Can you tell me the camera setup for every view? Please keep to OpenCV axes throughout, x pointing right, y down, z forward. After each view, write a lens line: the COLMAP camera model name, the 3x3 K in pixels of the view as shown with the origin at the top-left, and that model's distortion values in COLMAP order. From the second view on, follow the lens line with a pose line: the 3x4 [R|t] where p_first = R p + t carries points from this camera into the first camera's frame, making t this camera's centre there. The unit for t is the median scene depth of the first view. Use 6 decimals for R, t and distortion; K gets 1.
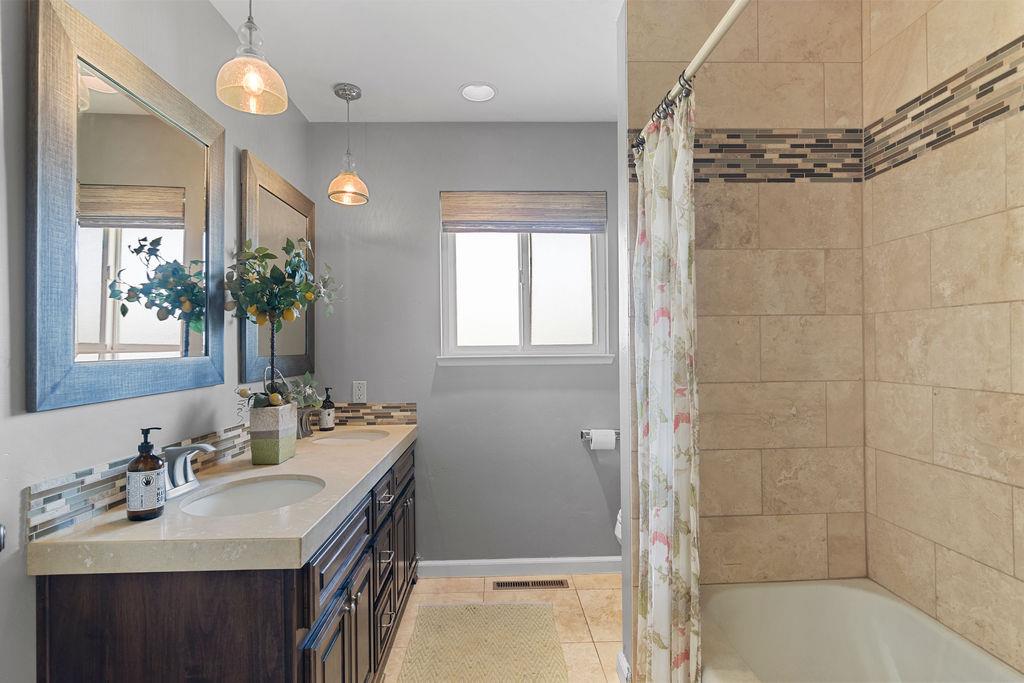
lens RADIAL K [[515.9, 0, 512.6], [0, 515.9, 343.0], [0, 0, 1]] dist [-0.001664, 0.001790]
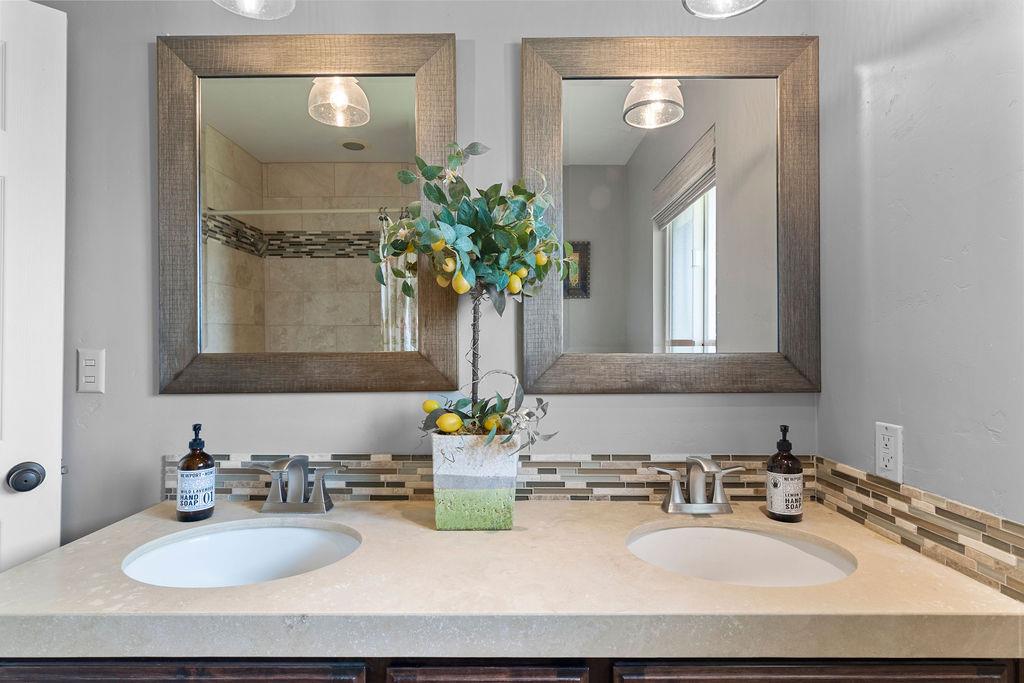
lens RADIAL K [[515.9, 0, 511.8], [0, 515.9, 346.0], [0, 0, 1]] dist [-0.001664, 0.001790]
pose [[-0.032759, -0.000310, -0.999463, 0.211064], [0.012158, 0.999926, -0.000708, 0.025247], [0.999389, -0.012174, -0.032753, 1.516625]]
